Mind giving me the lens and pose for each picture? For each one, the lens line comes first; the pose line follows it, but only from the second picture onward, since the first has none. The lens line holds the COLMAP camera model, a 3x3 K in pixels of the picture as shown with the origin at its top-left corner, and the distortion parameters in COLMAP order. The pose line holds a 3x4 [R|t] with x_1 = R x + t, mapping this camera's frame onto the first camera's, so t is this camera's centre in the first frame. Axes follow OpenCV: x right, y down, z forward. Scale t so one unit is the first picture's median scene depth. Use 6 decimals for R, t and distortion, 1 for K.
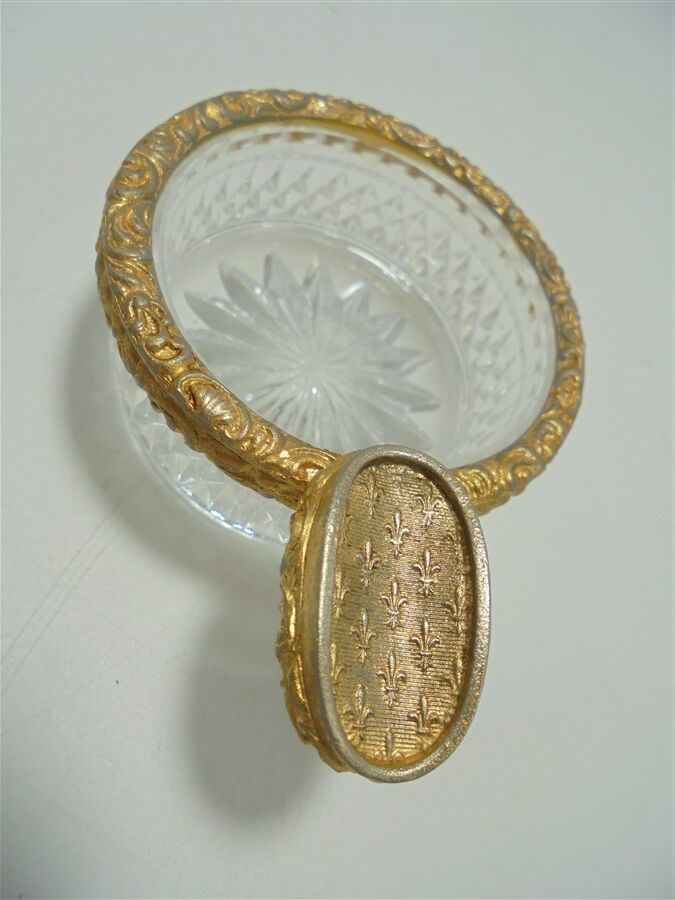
lens RADIAL K [[669.5, 0, 337.5], [0, 669.5, 450.0], [0, 0, 1]] dist [-0.084762, -0.000799]
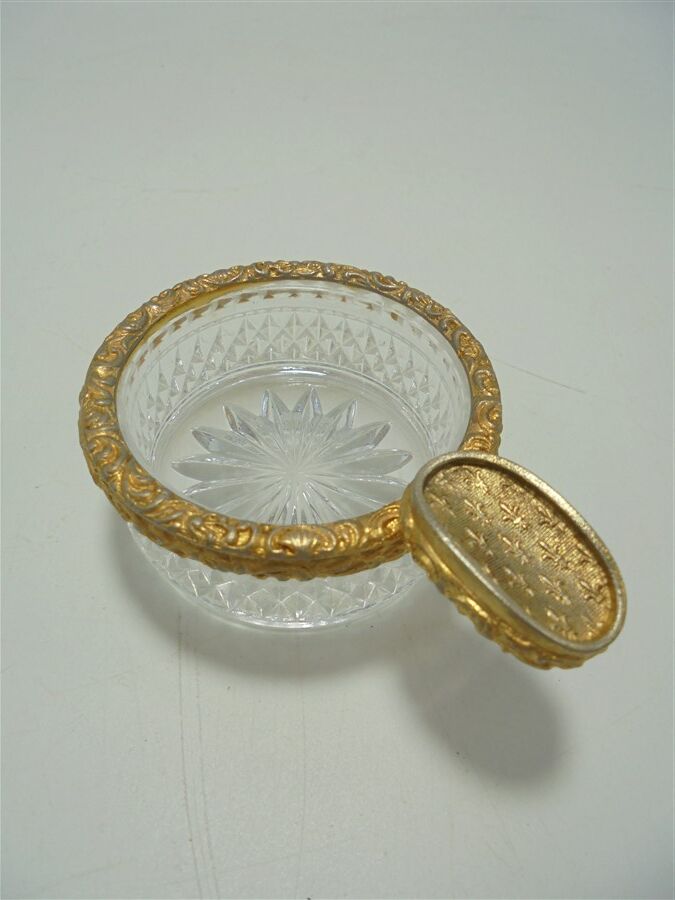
lens RADIAL K [[669.5, 0, 337.5], [0, 669.5, 450.0], [0, 0, 1]] dist [-0.084762, -0.000799]
pose [[0.714934, -0.680817, 0.159238, -0.211823], [0.692760, 0.720563, -0.029552, -0.101689], [-0.094622, 0.131442, 0.986798, -0.256602]]
